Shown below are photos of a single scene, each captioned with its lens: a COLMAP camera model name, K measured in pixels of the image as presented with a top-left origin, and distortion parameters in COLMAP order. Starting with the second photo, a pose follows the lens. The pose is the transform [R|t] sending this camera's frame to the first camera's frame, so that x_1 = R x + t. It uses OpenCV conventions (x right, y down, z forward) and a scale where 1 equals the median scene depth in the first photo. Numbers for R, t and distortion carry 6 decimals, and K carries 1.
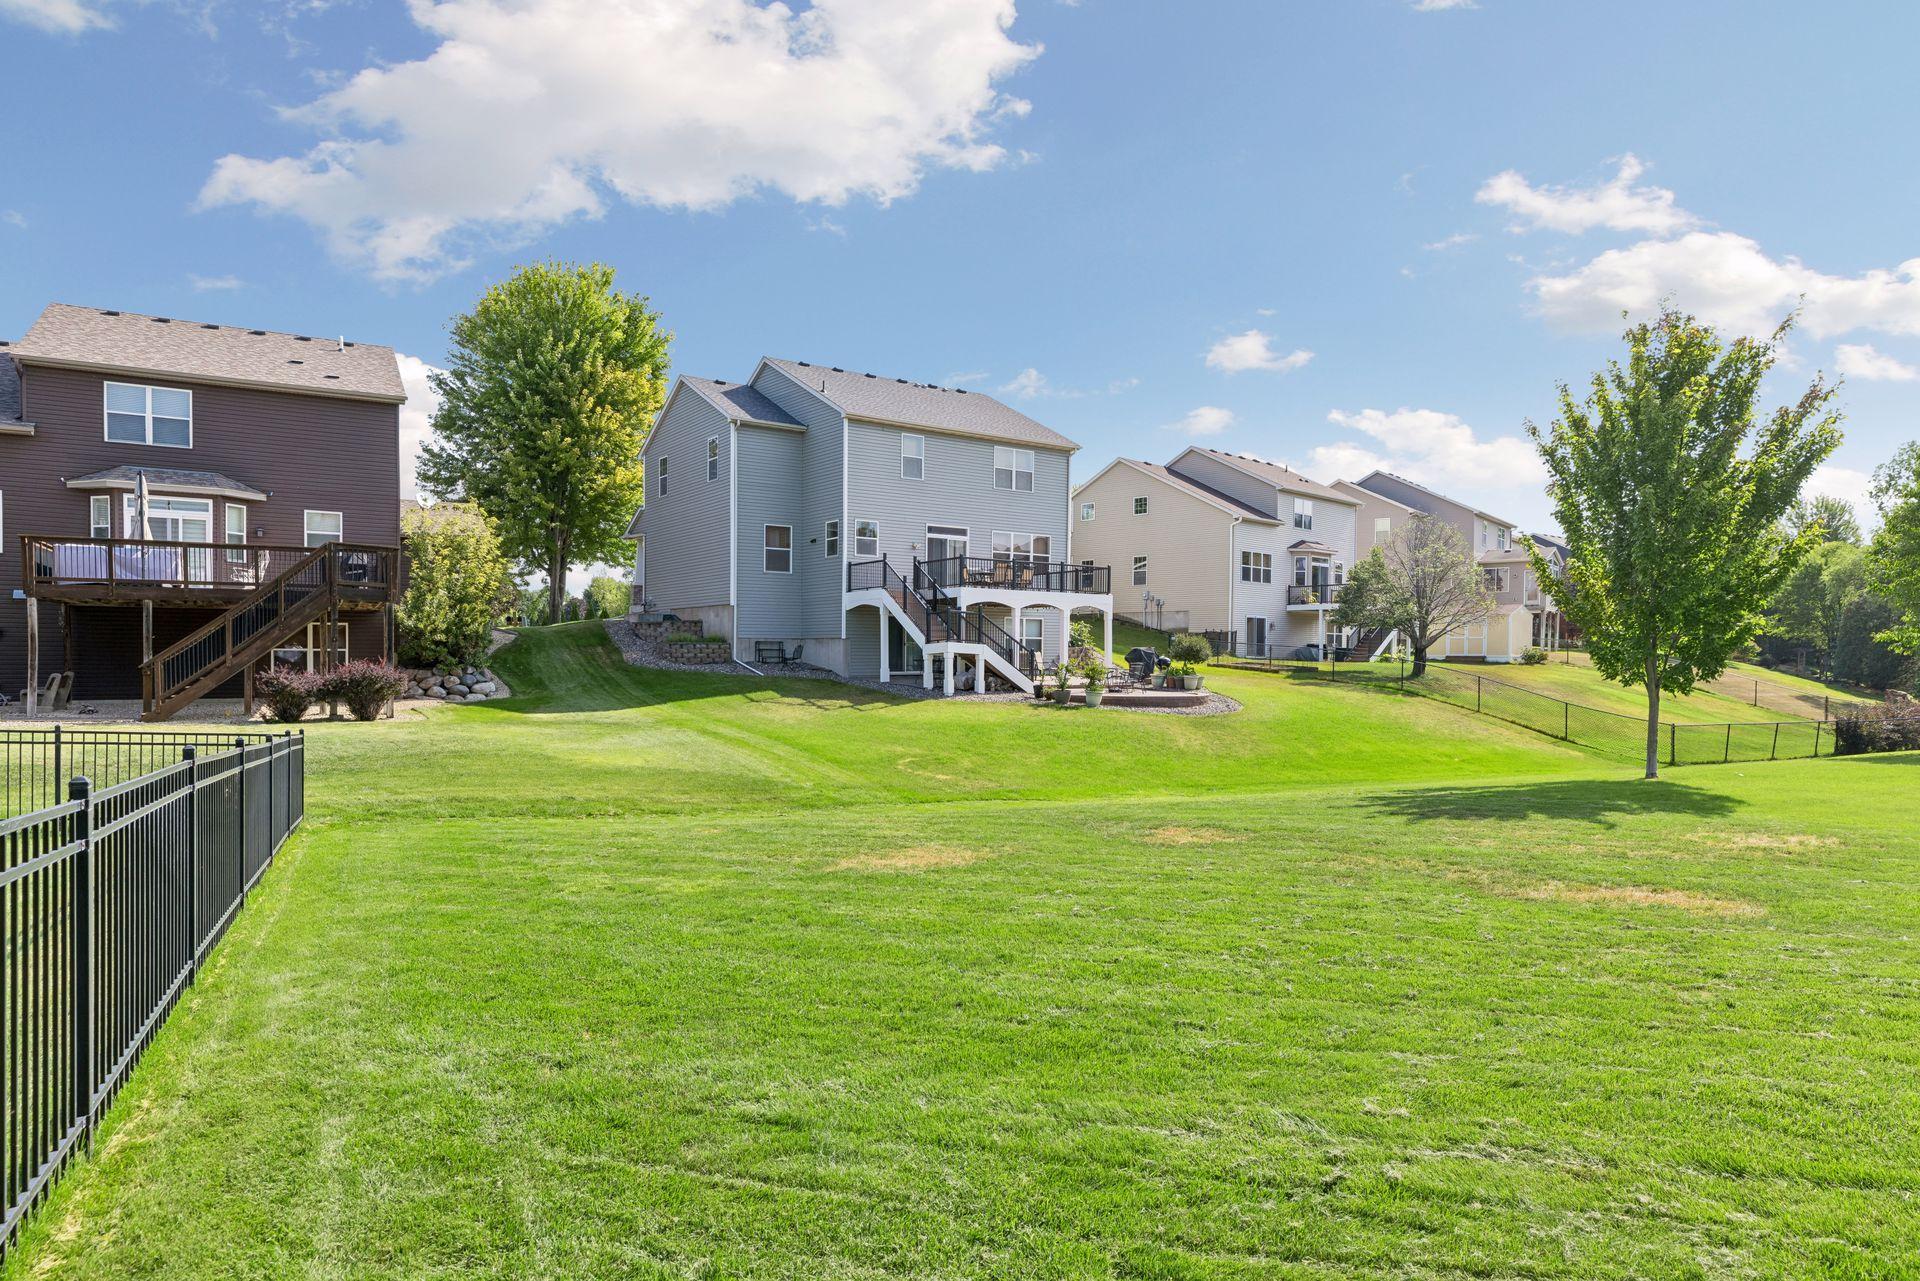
lens RADIAL K [[1090.0, 0, 959.9], [0, 1090.0, 682.0], [0, 0, 1]] dist [-0.000593, -0.000137]
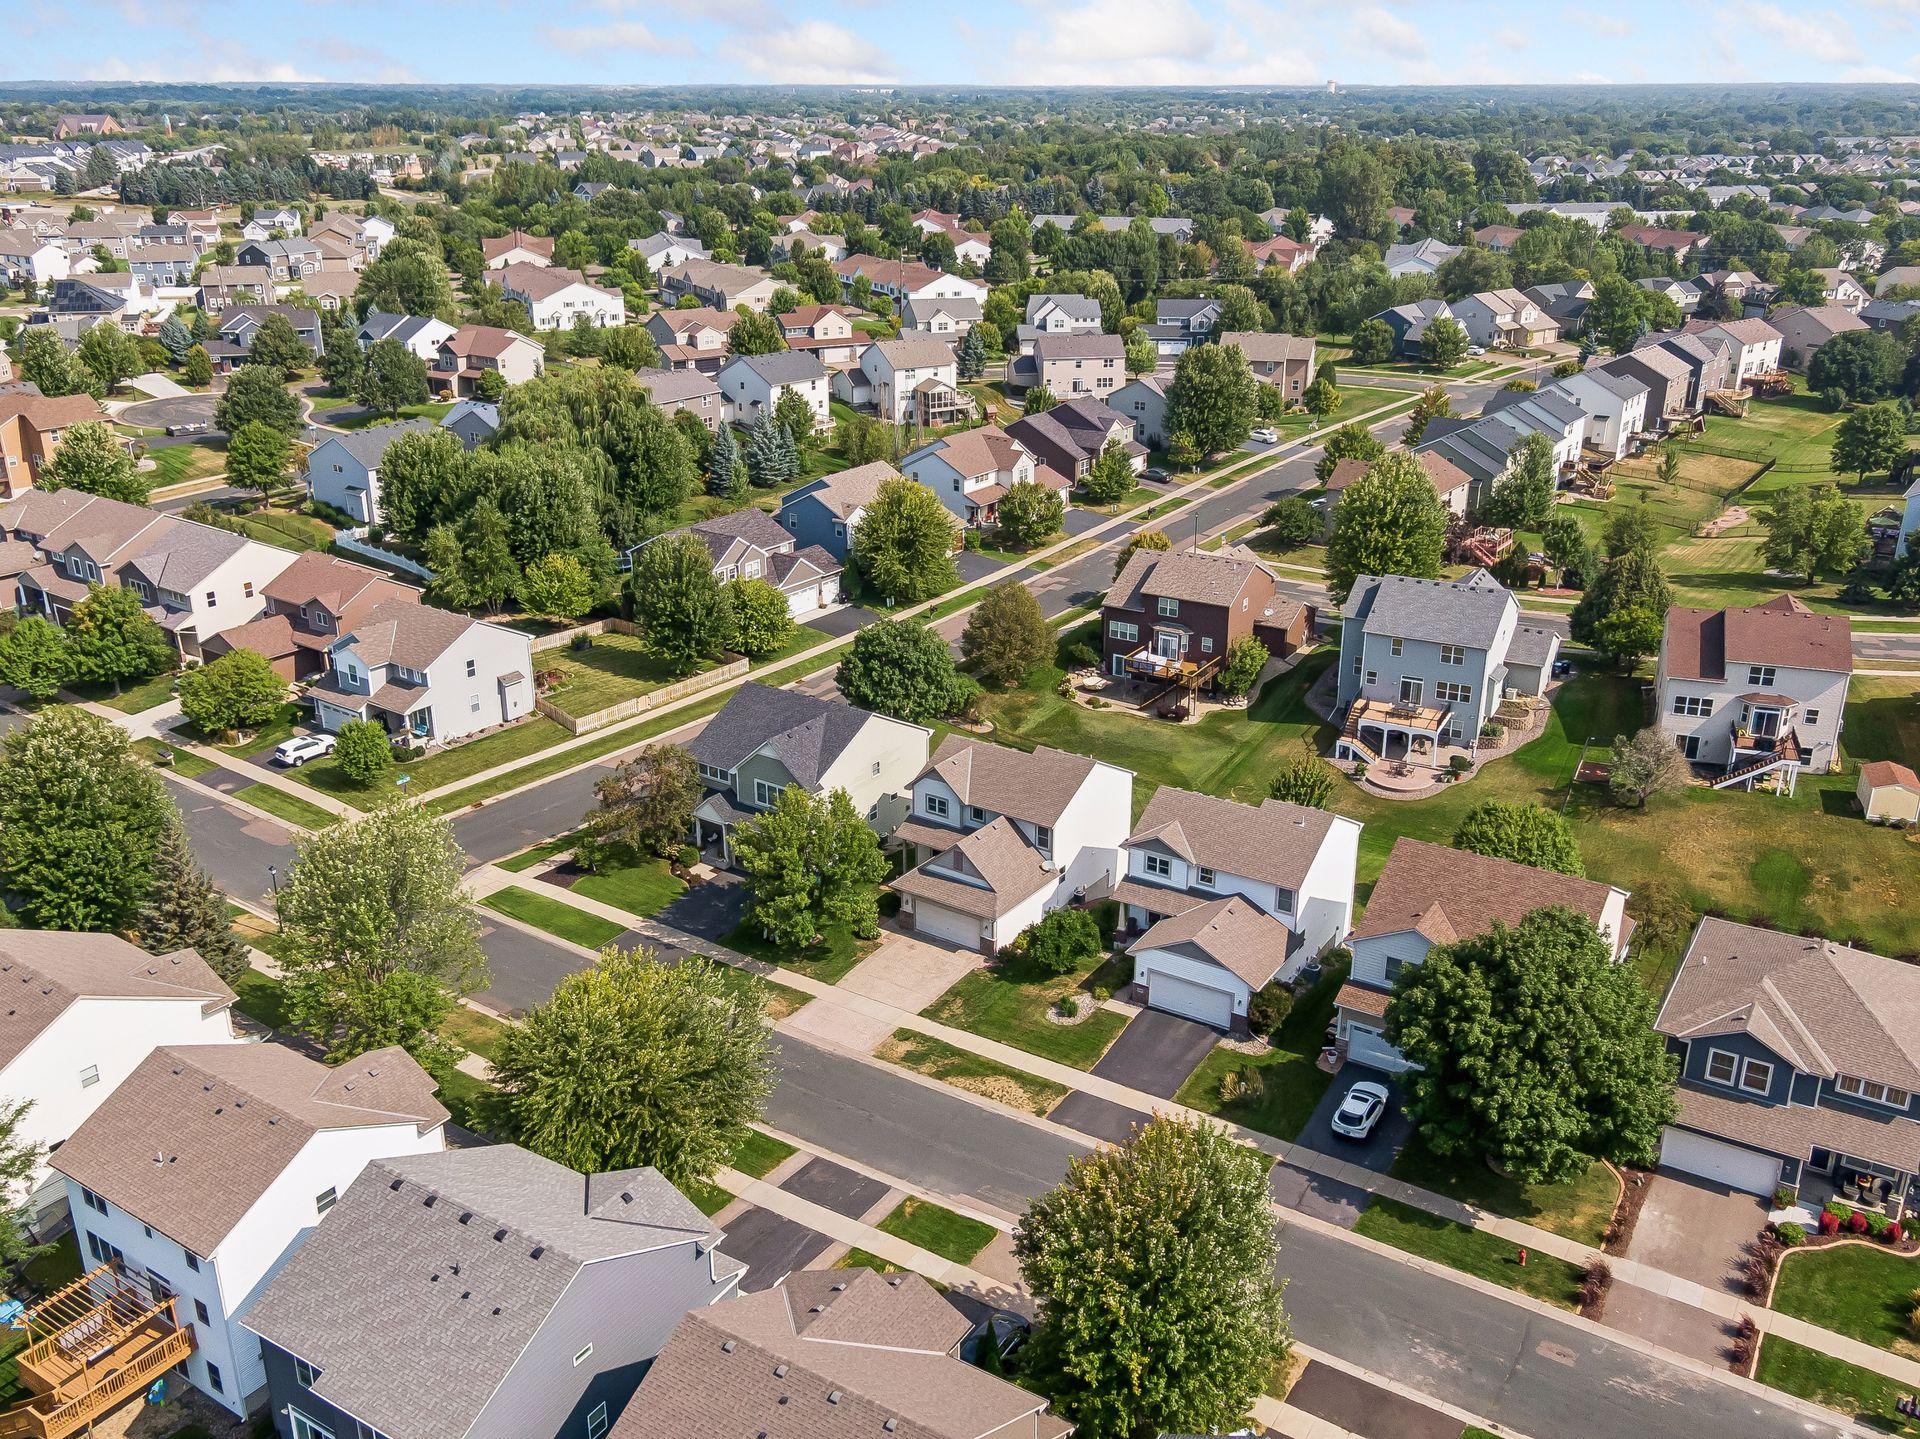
lens RADIAL K [[1658.5, 0, 960.0], [0, 1658.5, 719.5], [0, 0, 1]] dist [0.031262, -0.003605]
pose [[0.455777, 0.310748, -0.834088, 1.813201], [-0.018235, 0.940142, 0.340295, -0.892200], [0.889907, -0.139890, 0.434162, -1.004366]]
